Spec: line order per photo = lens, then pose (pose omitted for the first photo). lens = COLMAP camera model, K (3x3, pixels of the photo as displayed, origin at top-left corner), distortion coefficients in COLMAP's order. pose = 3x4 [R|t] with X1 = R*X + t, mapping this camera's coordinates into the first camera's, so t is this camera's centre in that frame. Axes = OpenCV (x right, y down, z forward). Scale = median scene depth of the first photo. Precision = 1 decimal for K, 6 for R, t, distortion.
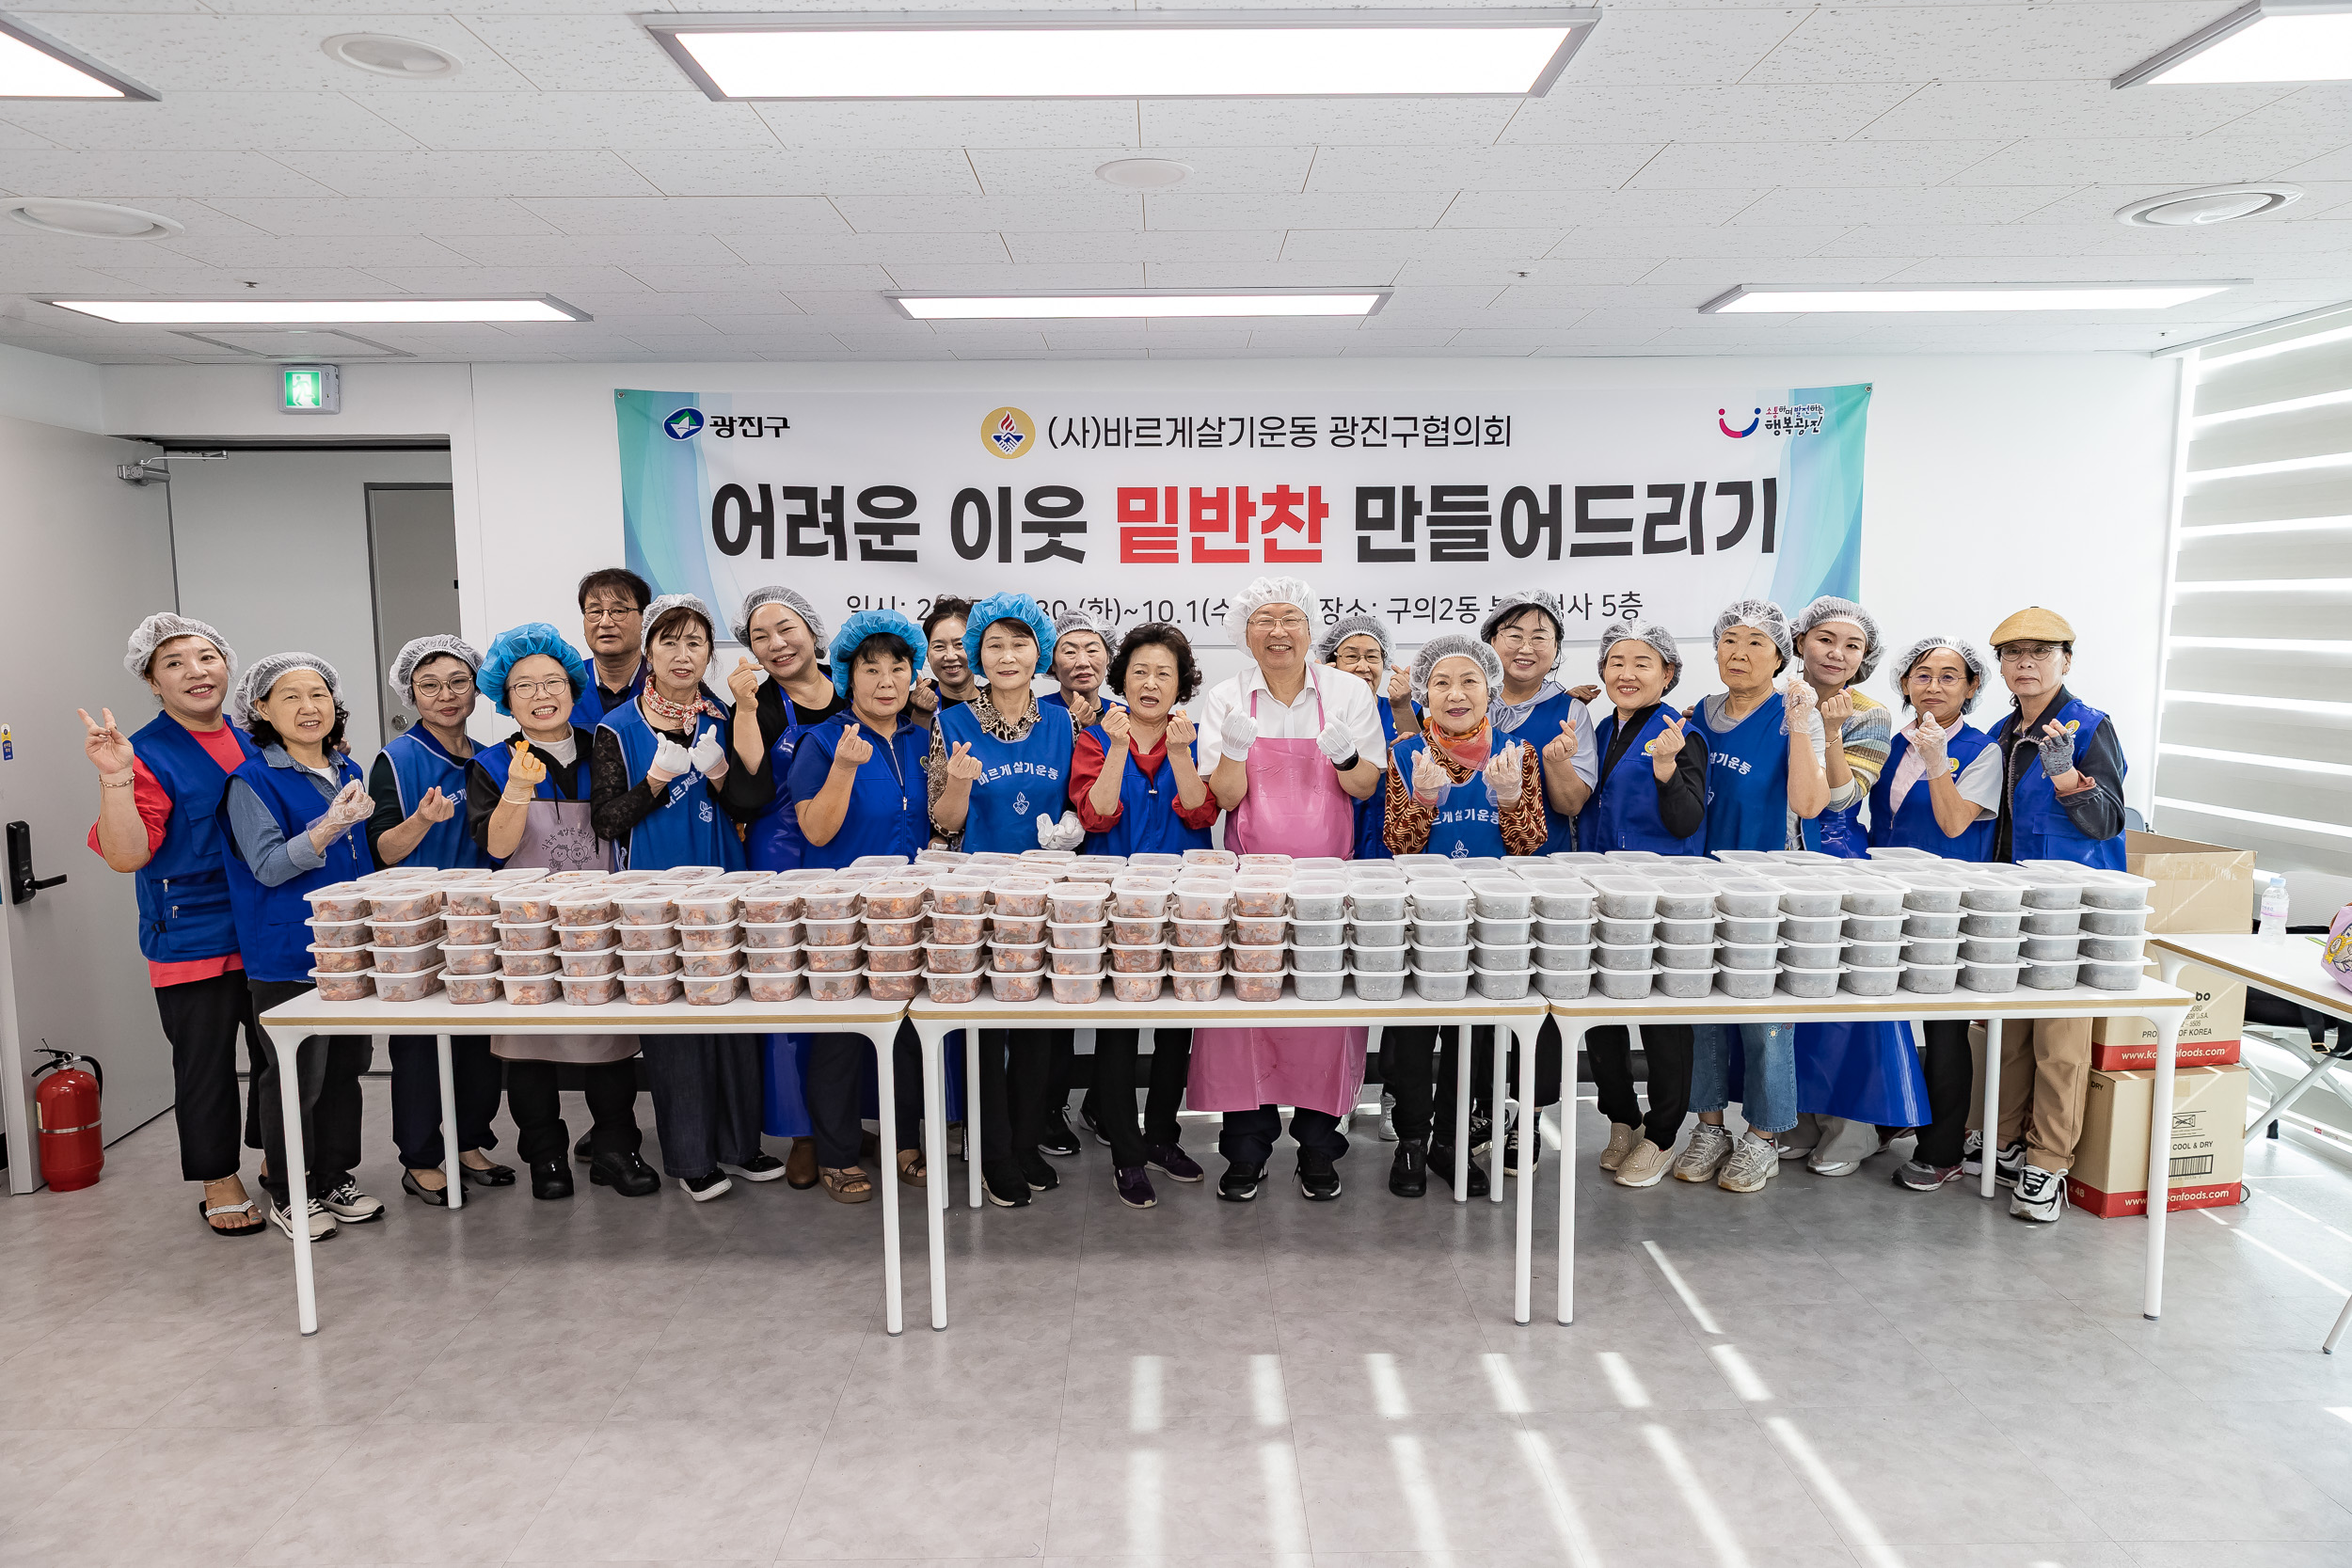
lens RADIAL K [[1908.4, 0, 1169.4], [0, 1908.4, 768.2], [0, 0, 1]] dist [-0.018028, 0.030659]
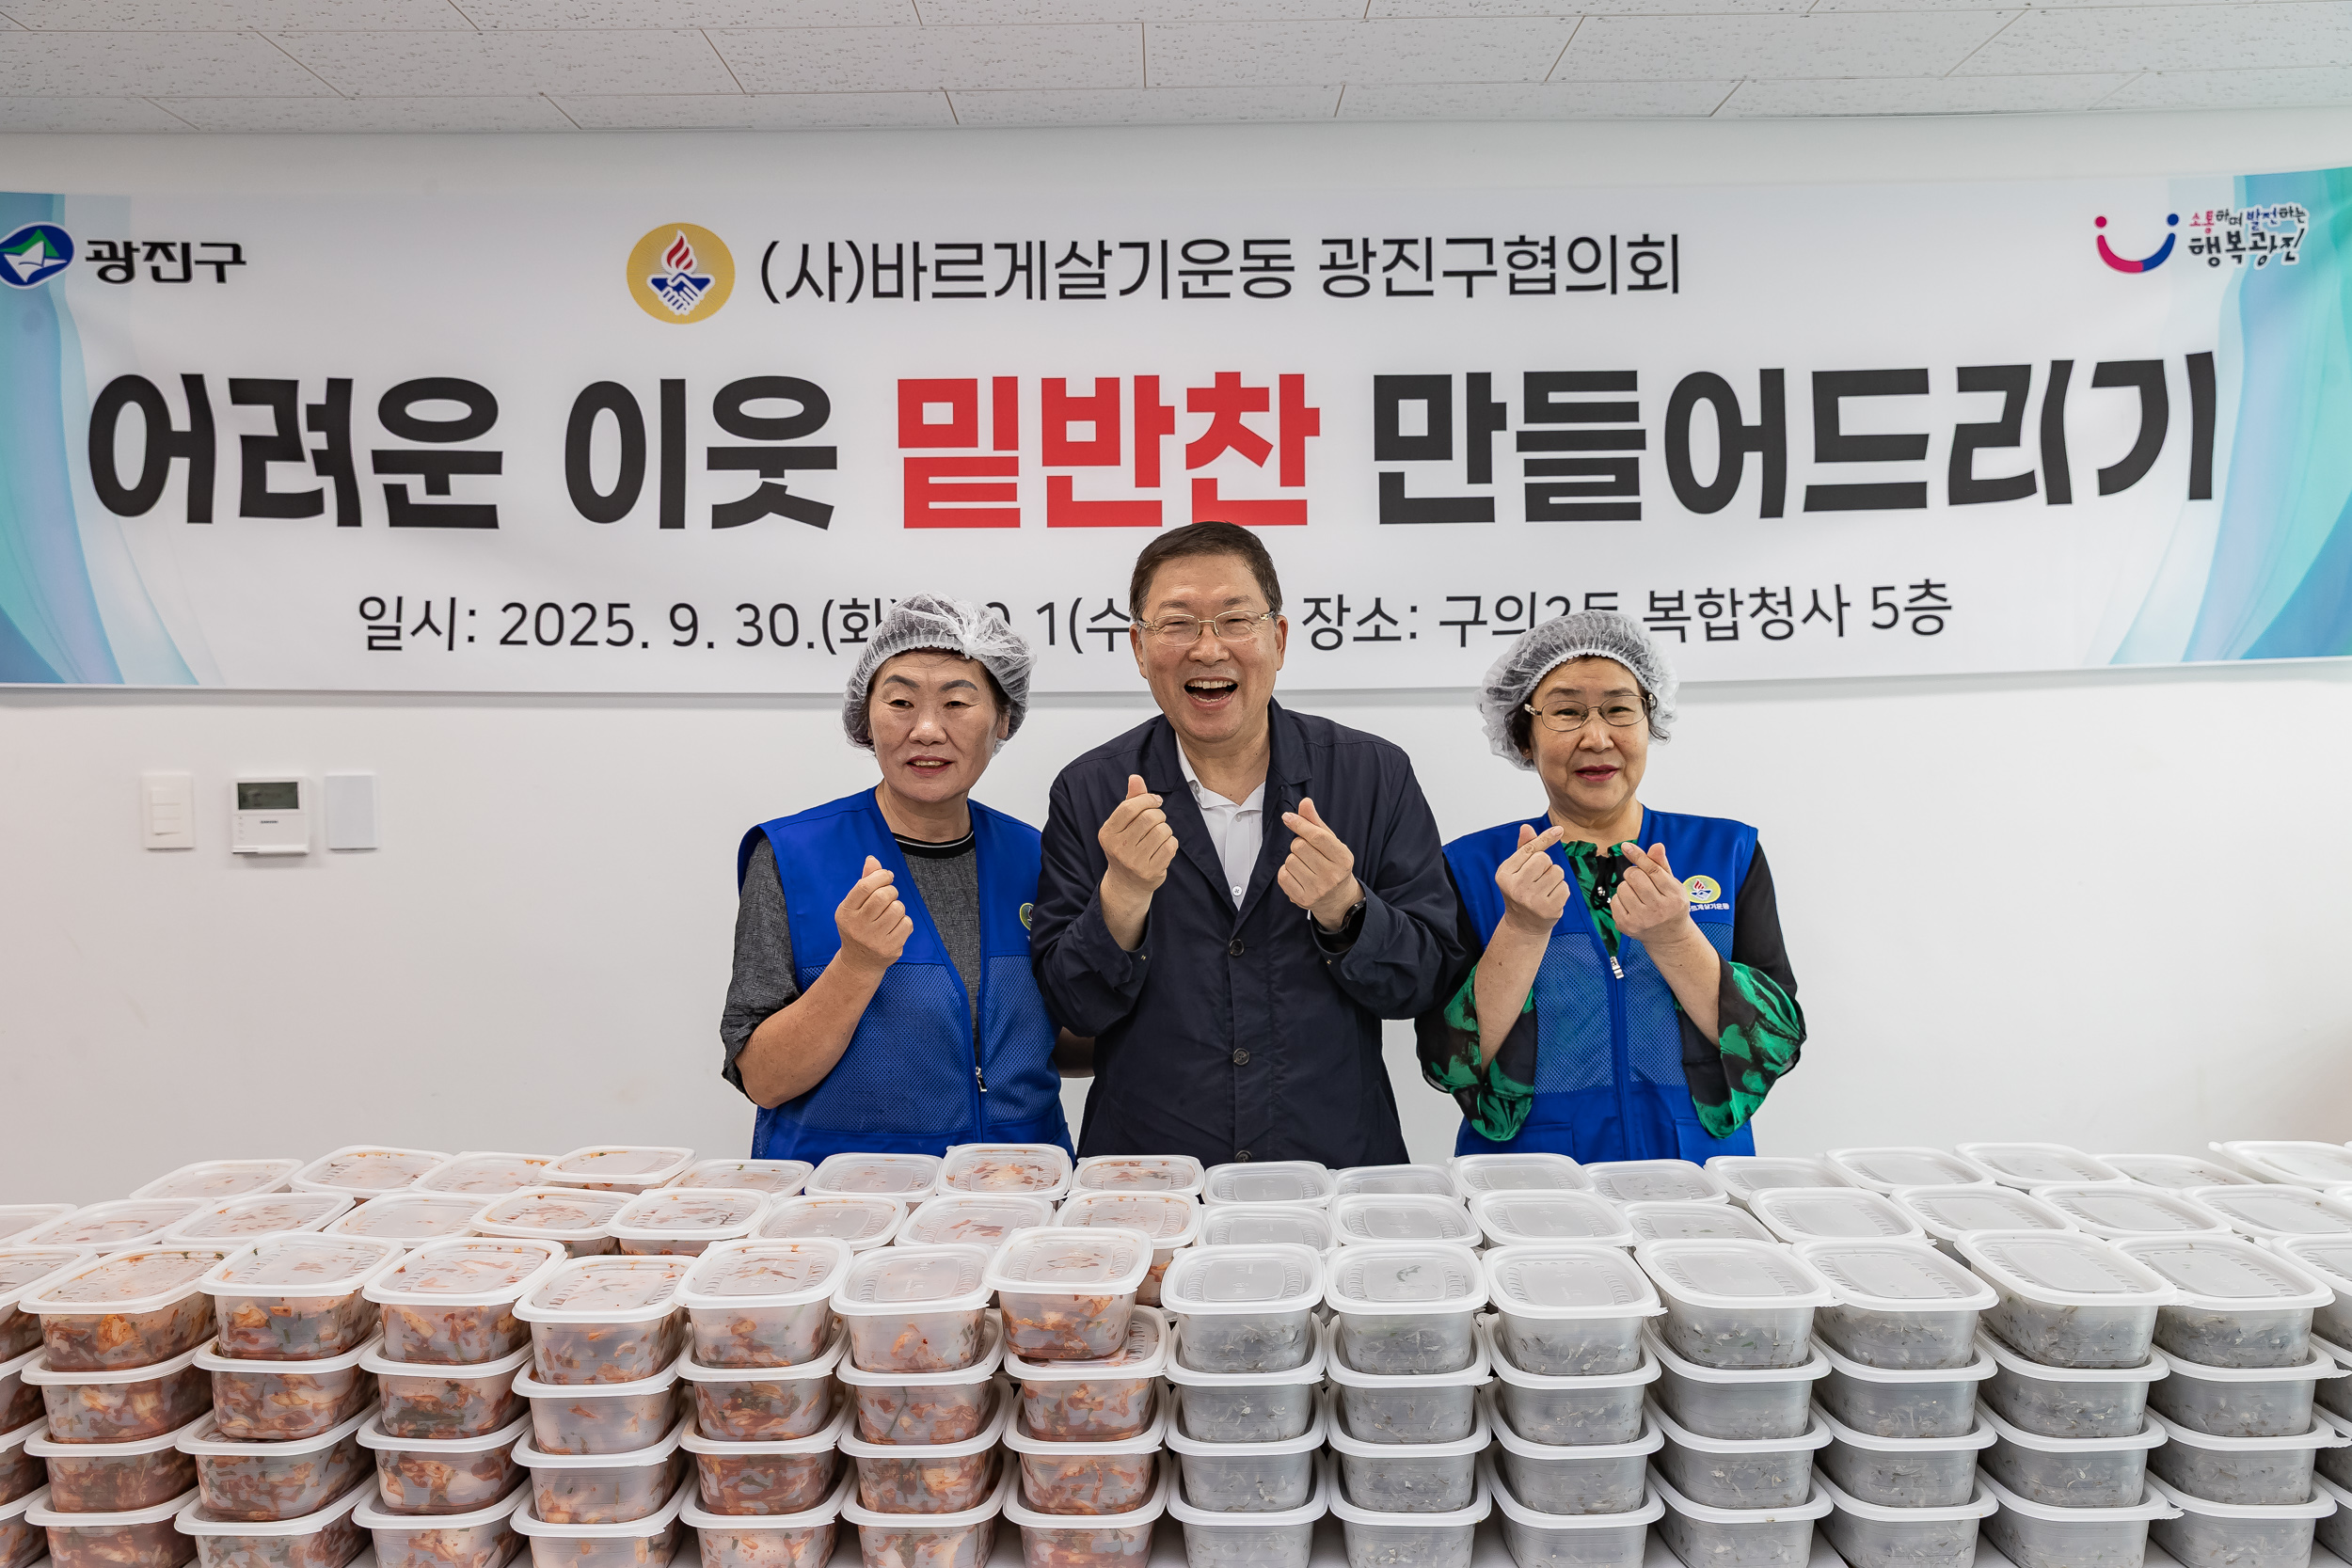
lens RADIAL K [[2211.6, 0, 1130.1], [0, 2211.6, 685.7], [0, 0, 1]] dist [0.005391, 0.000000]
pose [[0.999025, -0.008387, -0.043354, 0.058424], [0.004182, 0.995355, -0.096182, -0.009660], [0.043959, 0.095907, 0.994419, 0.424802]]
